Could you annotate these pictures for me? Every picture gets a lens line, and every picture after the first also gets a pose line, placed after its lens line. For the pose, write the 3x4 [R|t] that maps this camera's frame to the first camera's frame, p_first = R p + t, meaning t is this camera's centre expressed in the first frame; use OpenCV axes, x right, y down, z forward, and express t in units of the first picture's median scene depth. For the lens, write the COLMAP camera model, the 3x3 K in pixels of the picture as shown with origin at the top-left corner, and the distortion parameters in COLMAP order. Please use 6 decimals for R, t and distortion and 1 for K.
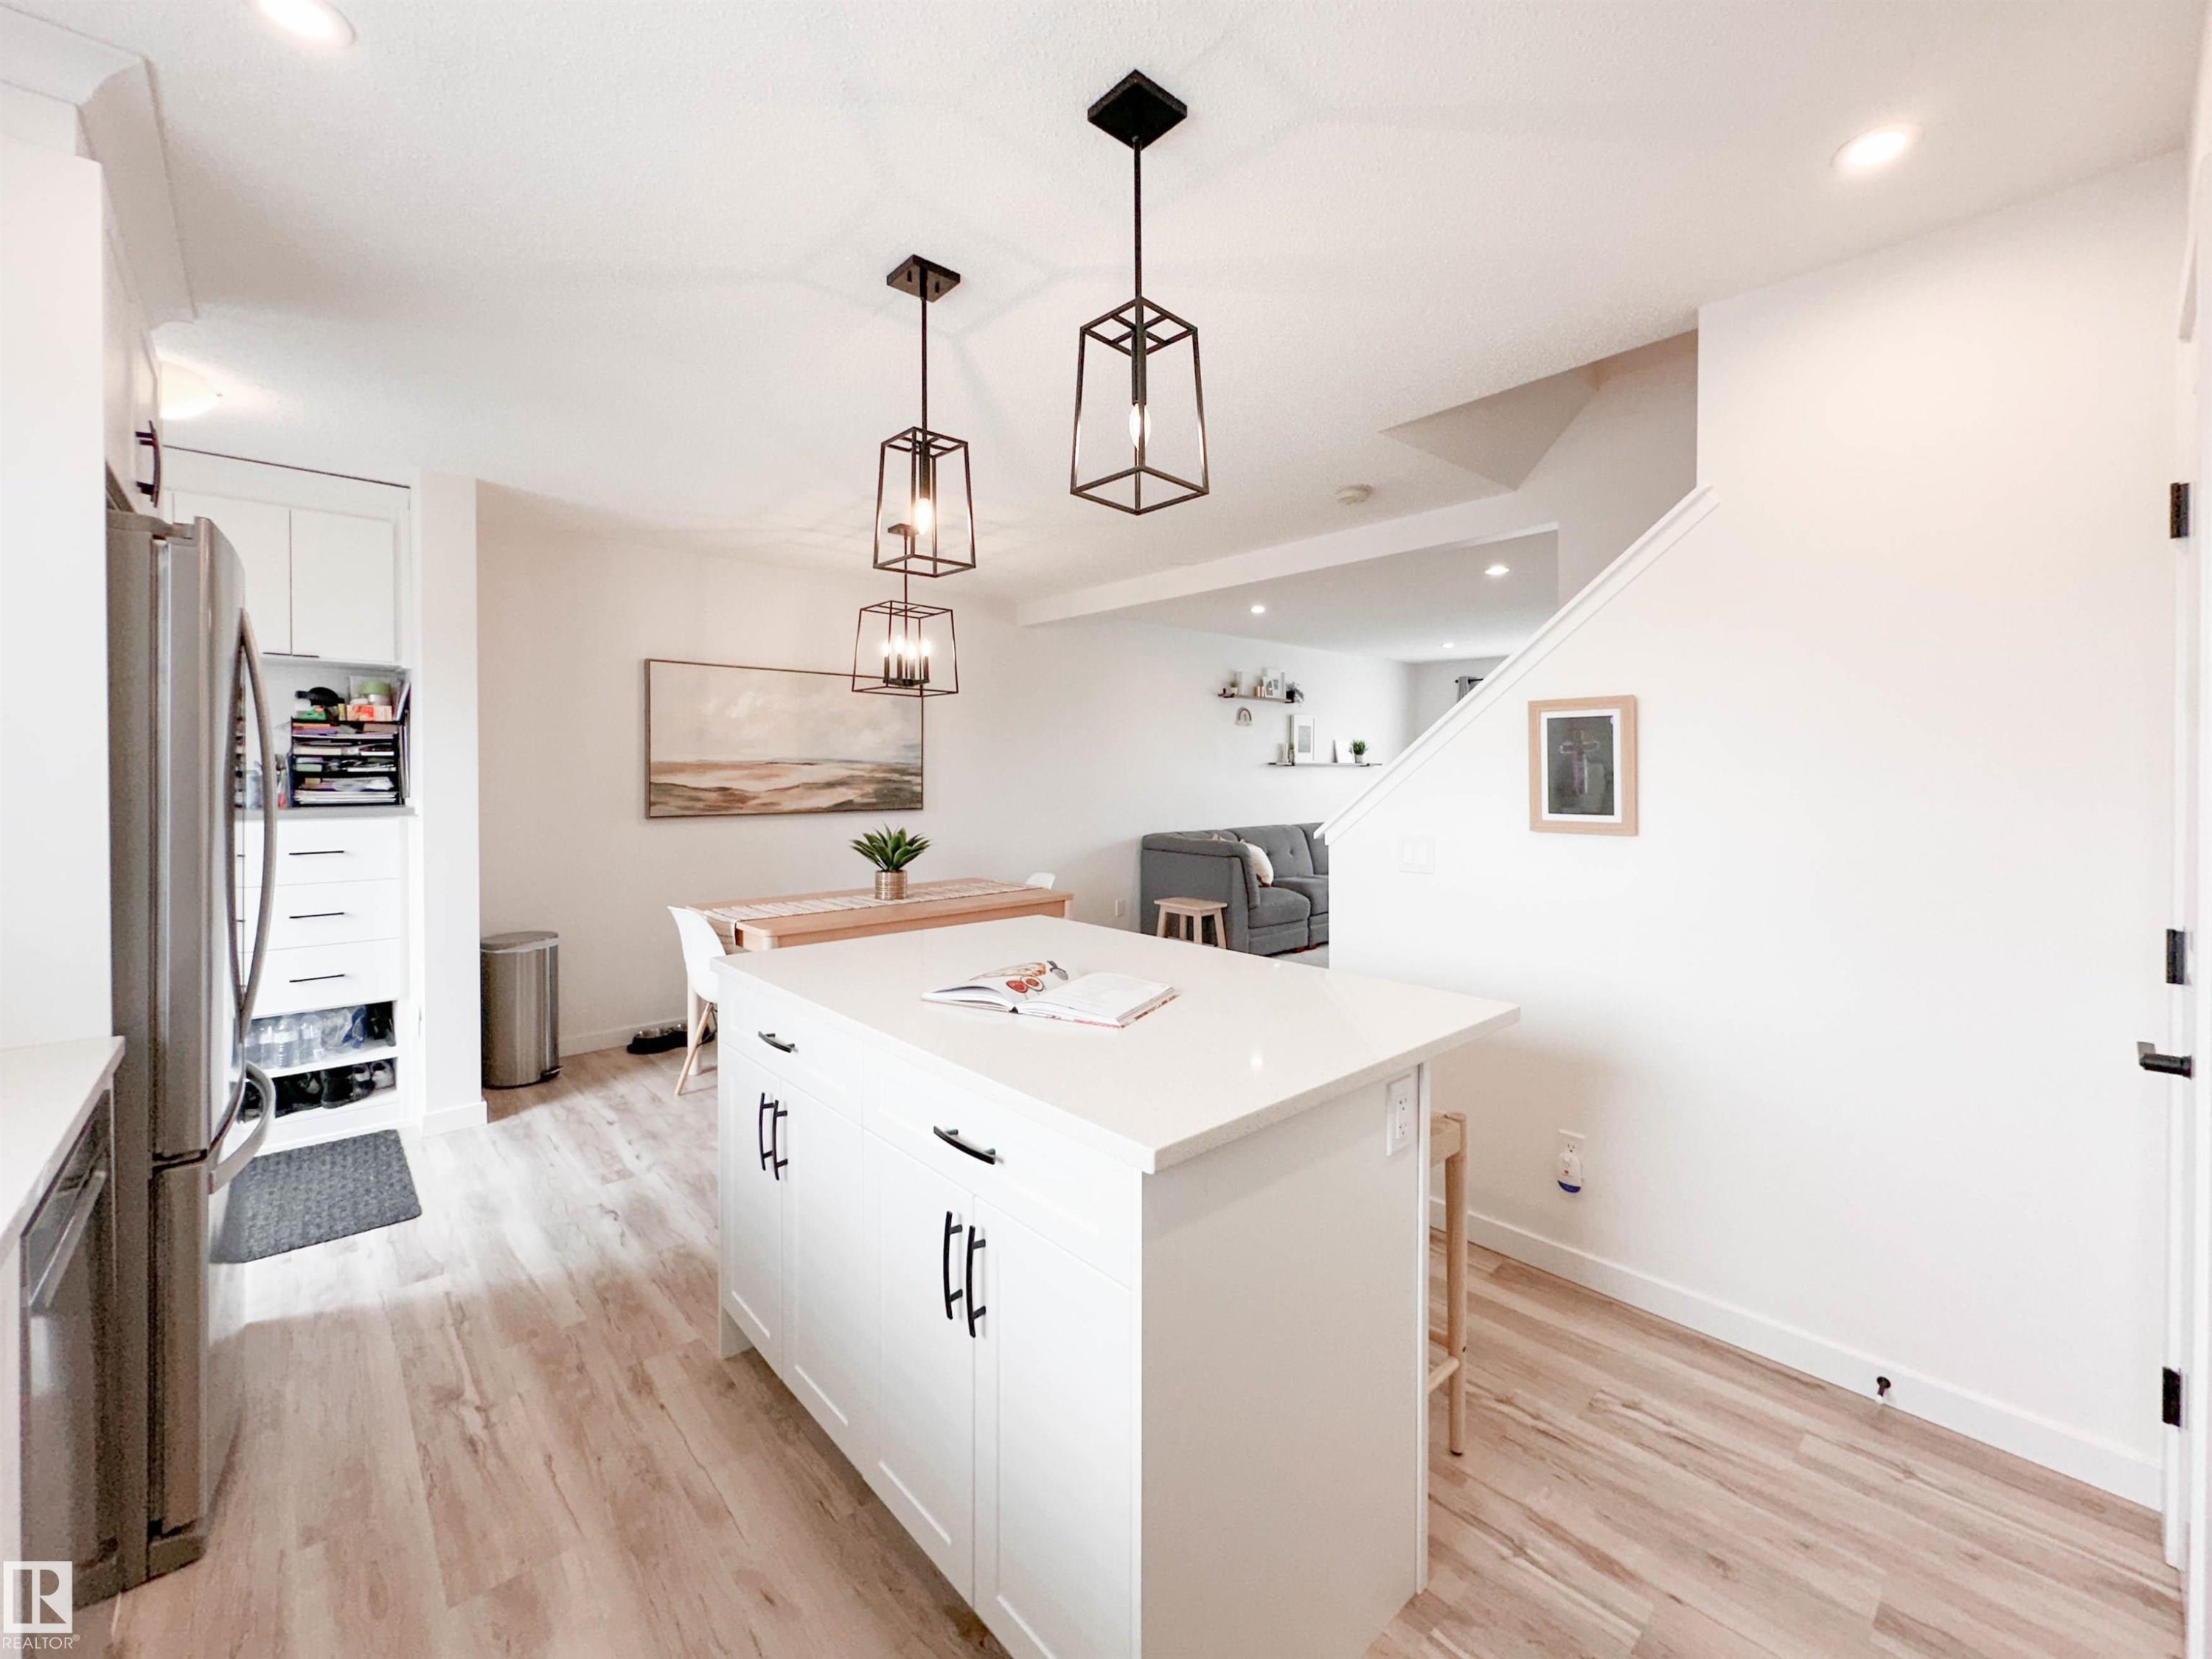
lens RADIAL K [[926.7, 0, 1100.1], [0, 926.7, 787.6], [0, 0, 1]] dist [-0.002387, 0.000054]
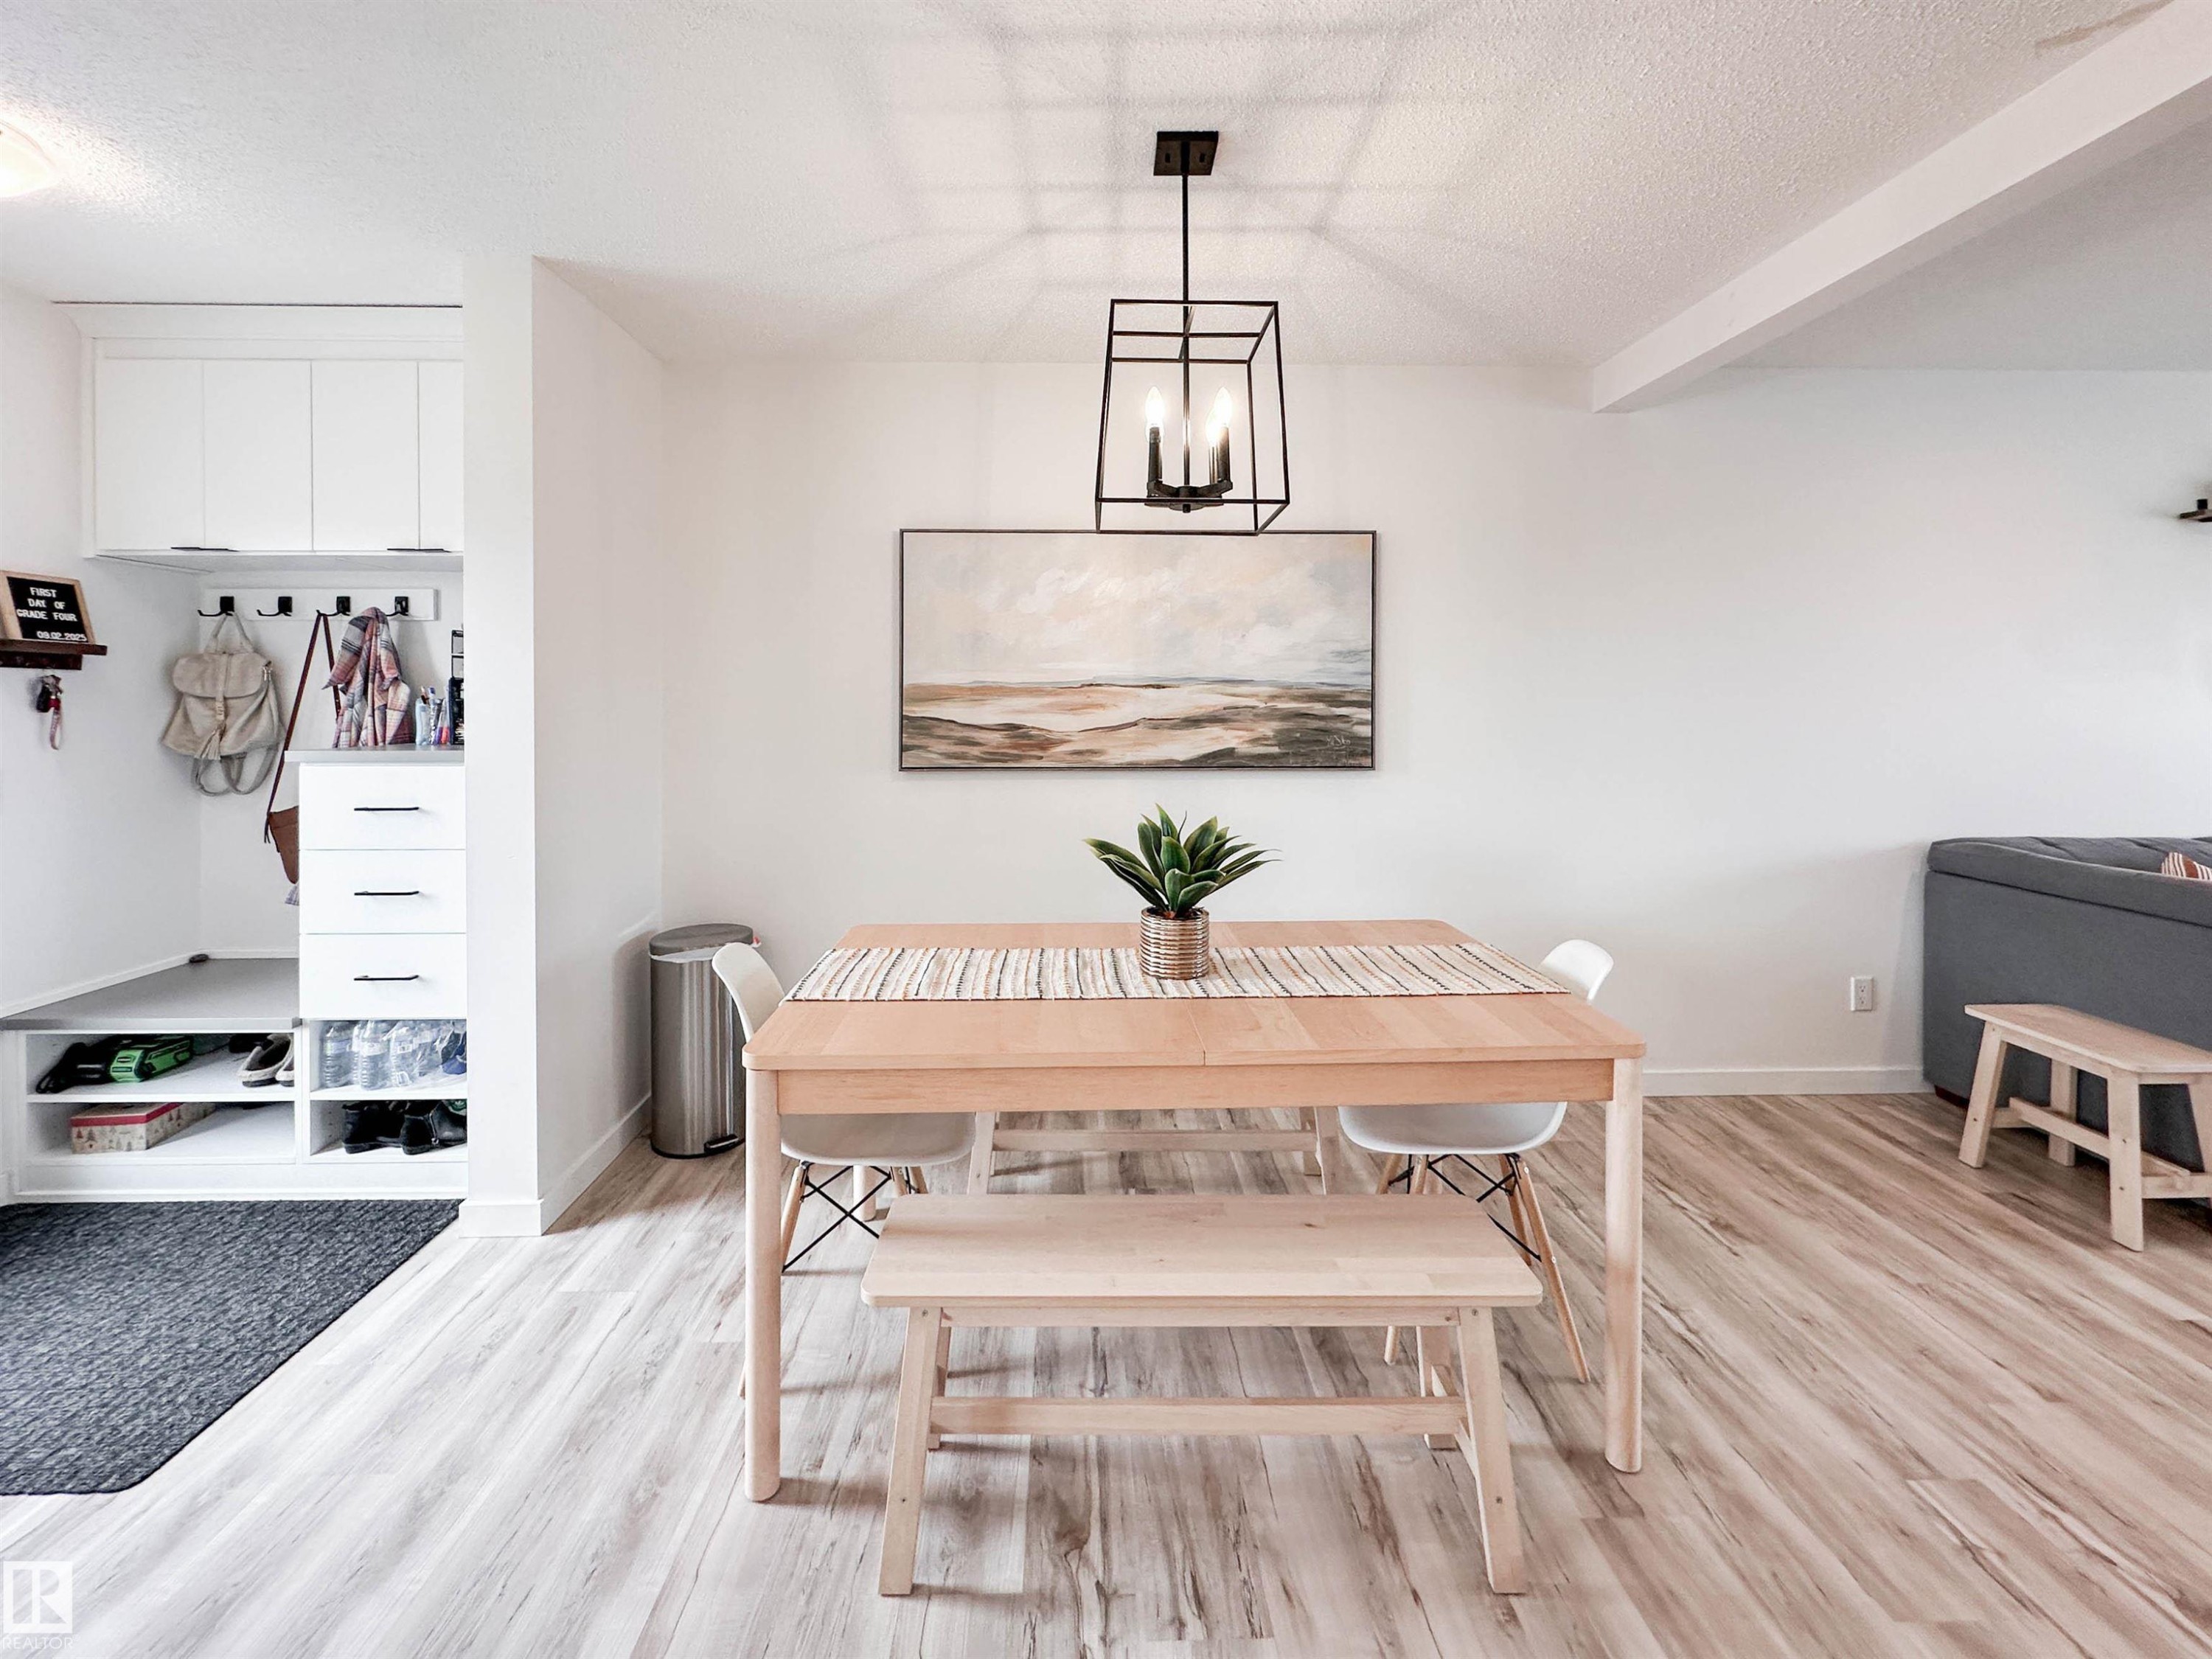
lens RADIAL K [[926.7, 0, 1072.6], [0, 926.7, 702.4], [0, 0, 1]] dist [-0.002387, 0.000054]
pose [[0.753013, -0.000115, -0.658005, 0.040542], [-0.009603, 0.999892, -0.011164, -0.008867], [0.657935, 0.014725, 0.752930, 0.566300]]
